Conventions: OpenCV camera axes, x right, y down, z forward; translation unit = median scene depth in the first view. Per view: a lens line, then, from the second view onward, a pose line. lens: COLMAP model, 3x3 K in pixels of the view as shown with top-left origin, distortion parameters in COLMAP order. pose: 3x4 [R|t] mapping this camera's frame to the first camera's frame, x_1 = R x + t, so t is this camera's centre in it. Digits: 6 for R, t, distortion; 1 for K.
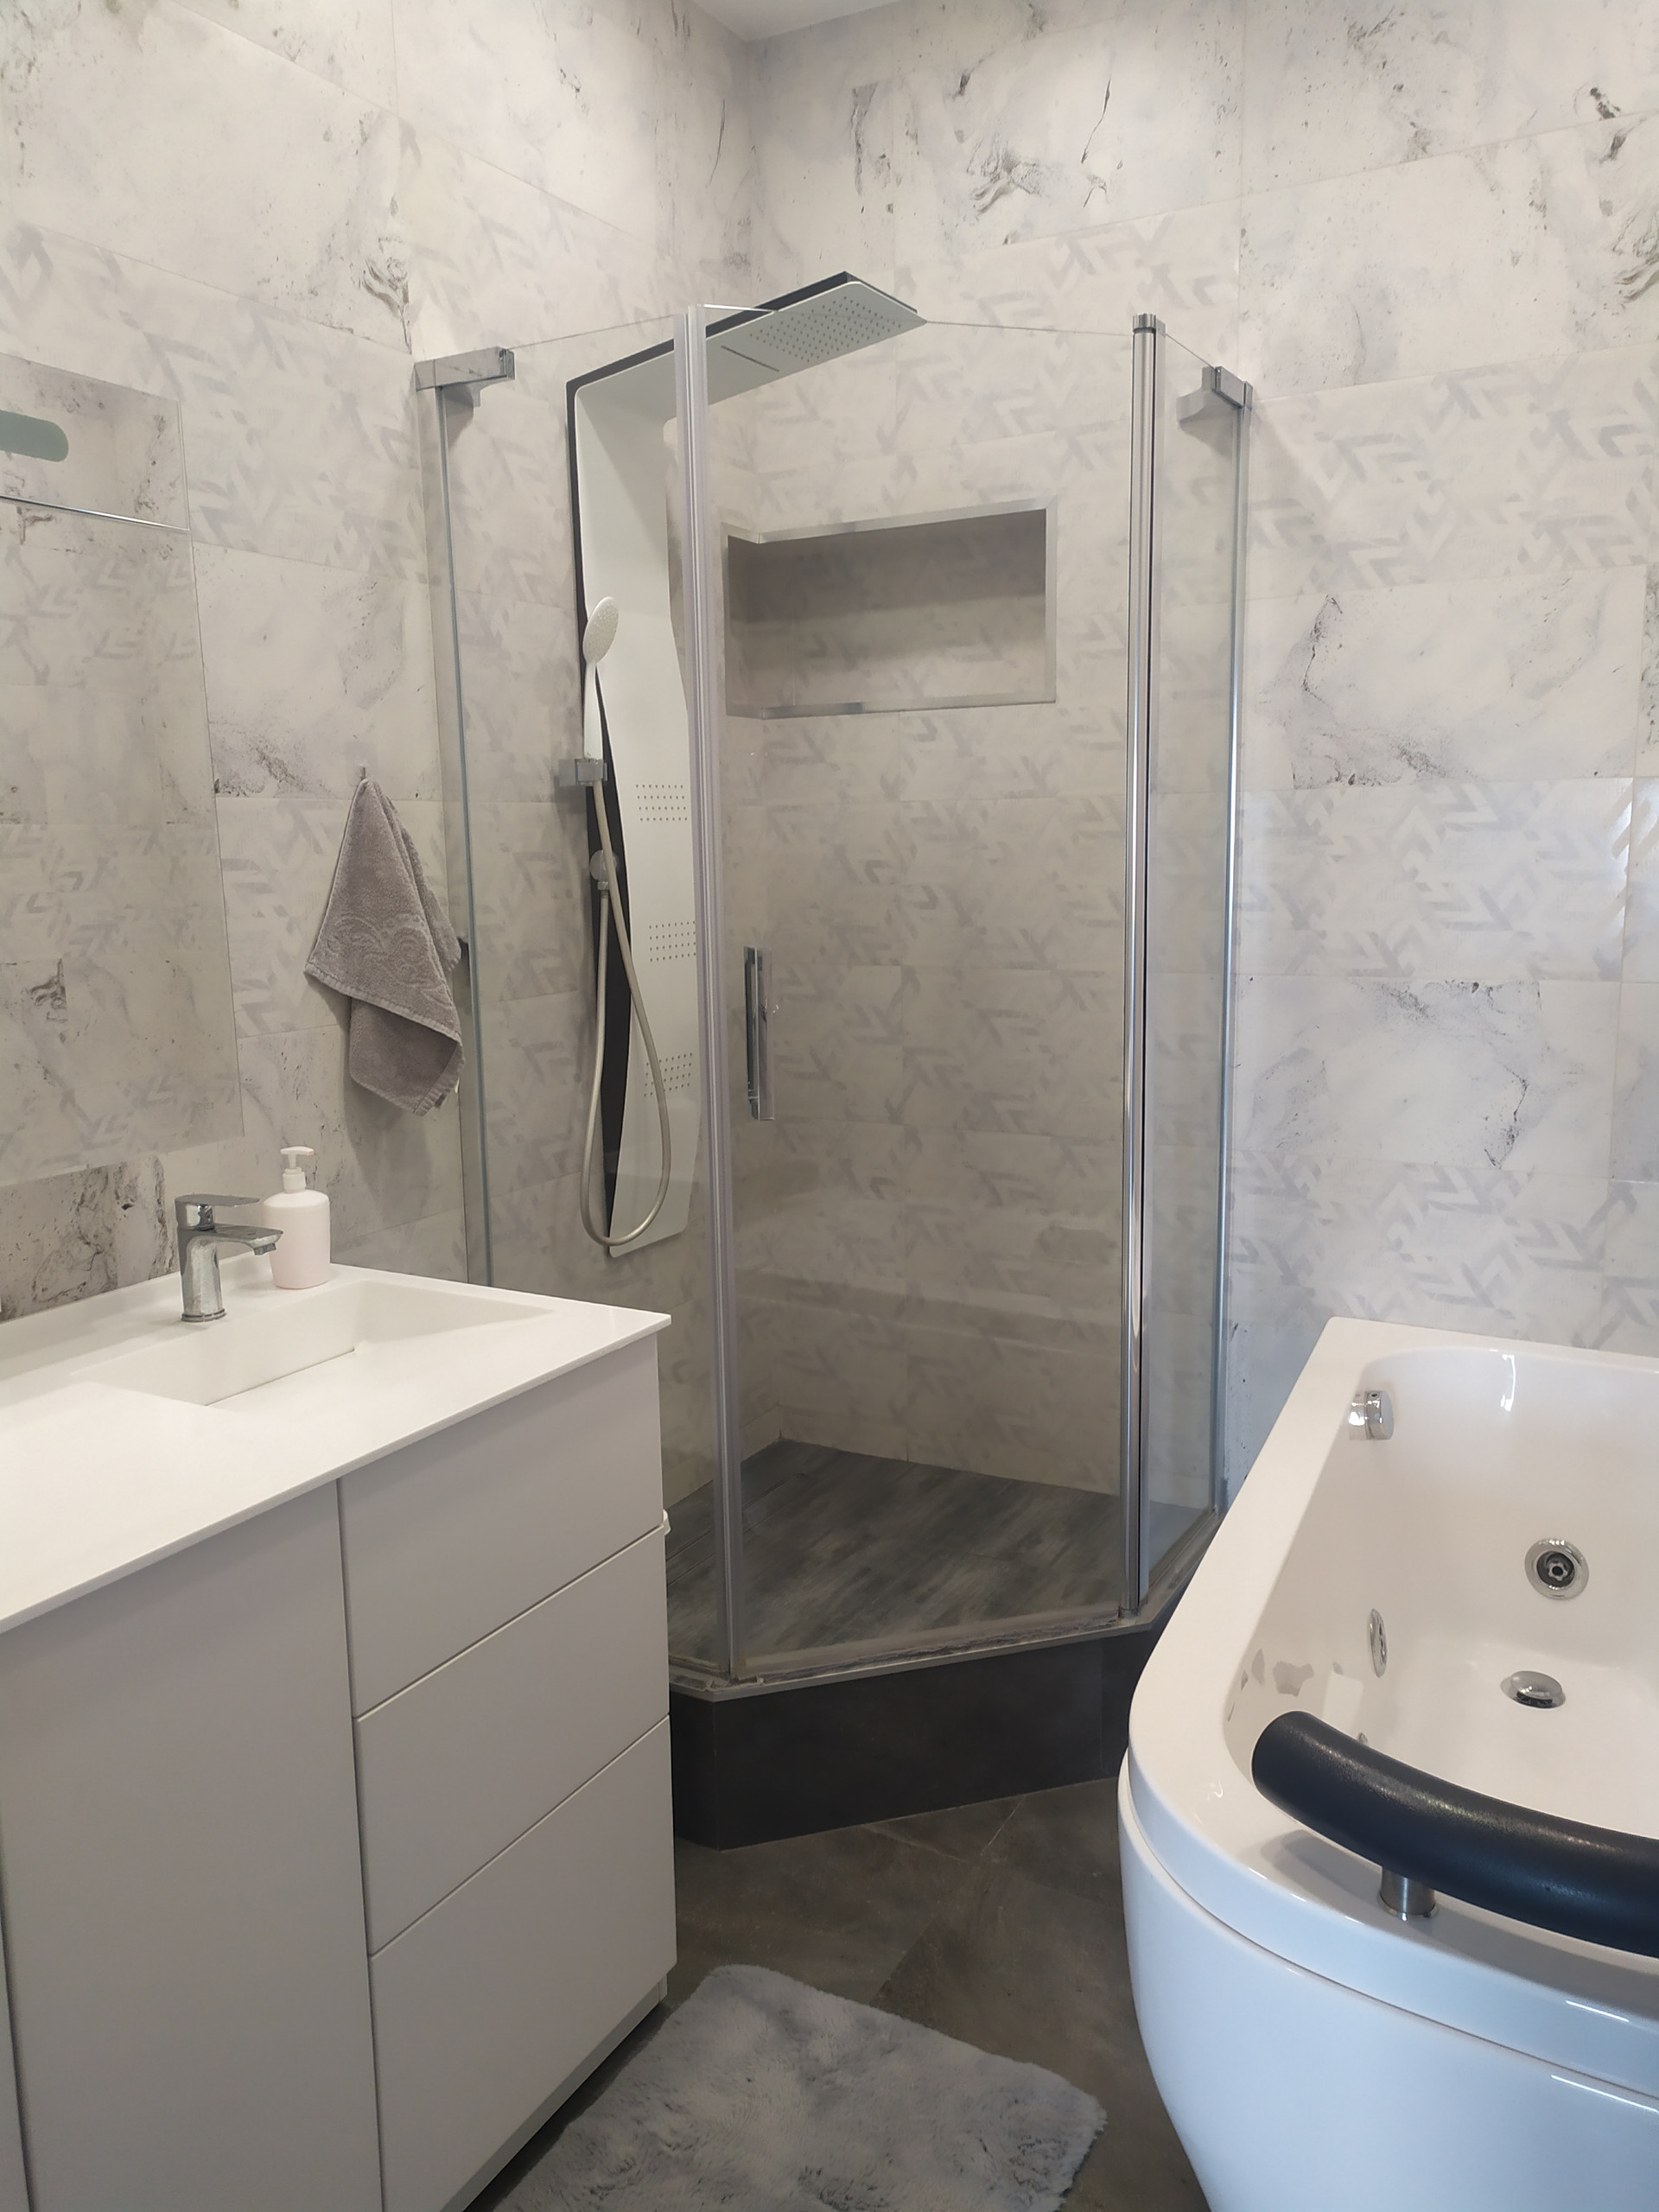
lens RADIAL K [[1667.2, 0, 822.9], [0, 1667.2, 1119.5], [0, 0, 1]] dist [0.064659, -0.066550]
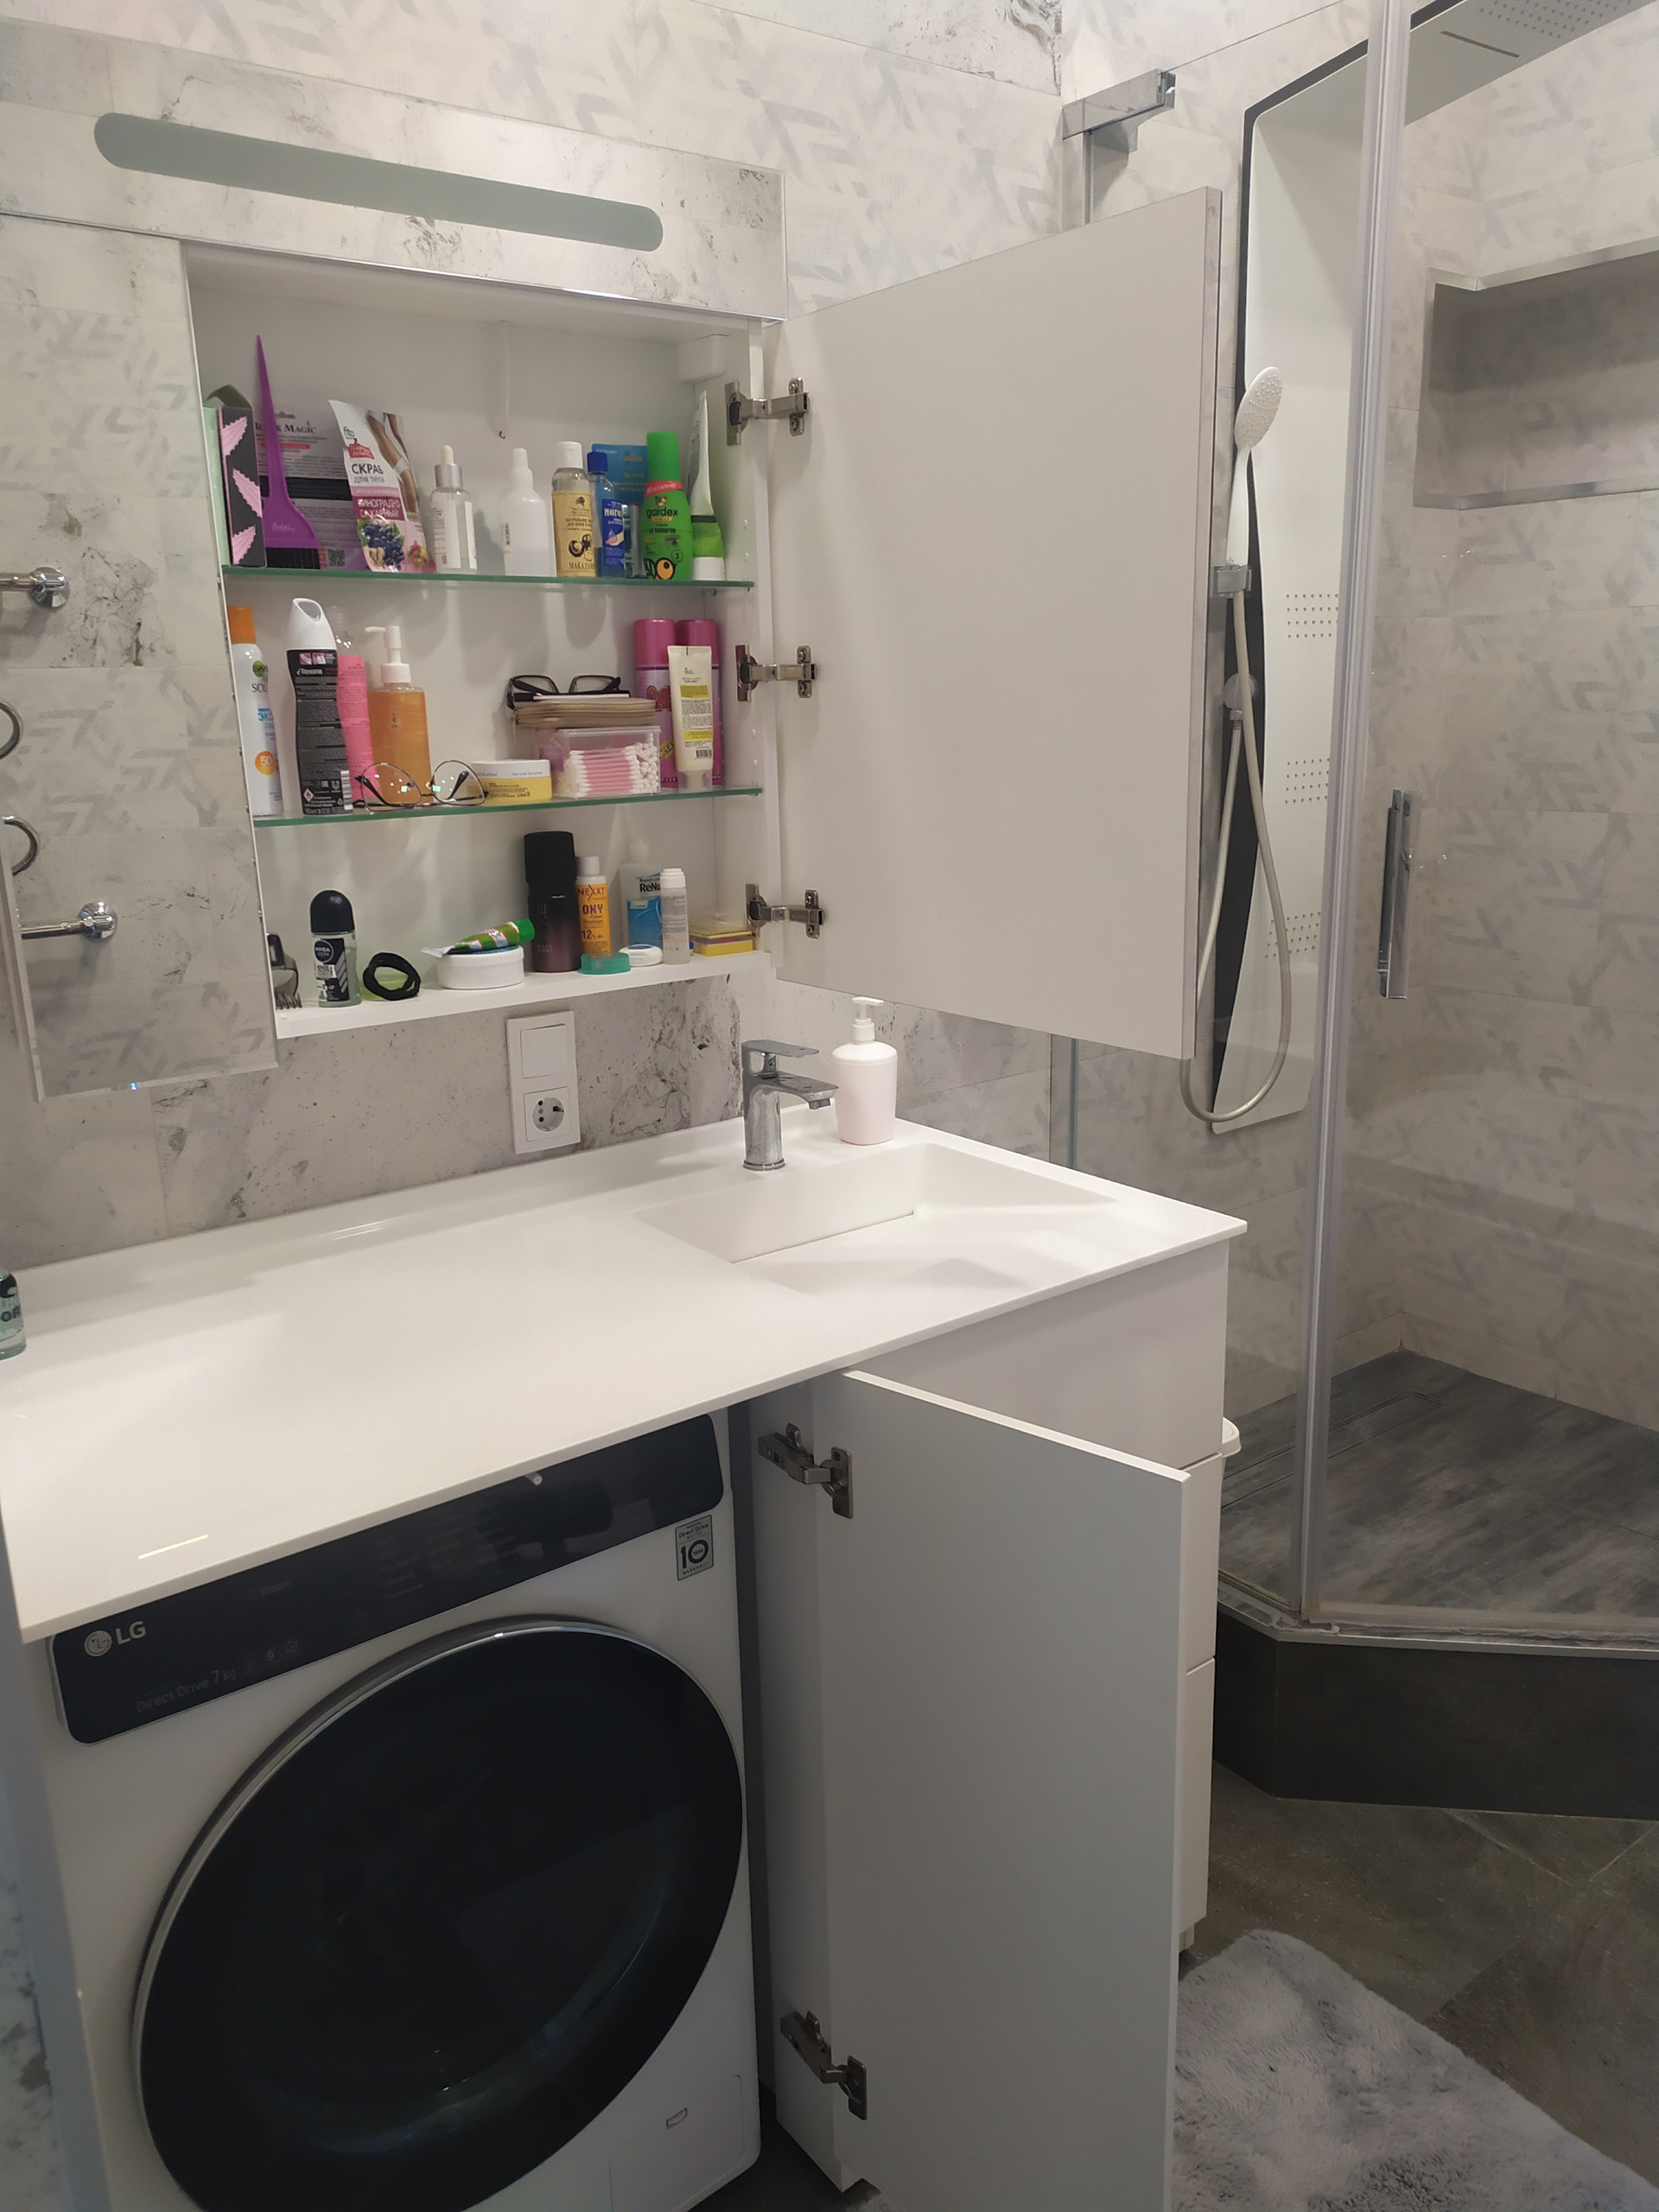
lens RADIAL K [[1637.3, 0, 832.0], [0, 1637.3, 1116.0], [0, 0, 1]] dist [0.047999, -0.035392]
pose [[0.919562, 0.094355, -0.381448, 0.023682], [-0.056015, 0.992305, 0.110420, -0.014989], [0.388931, -0.080171, 0.917772, 0.111900]]
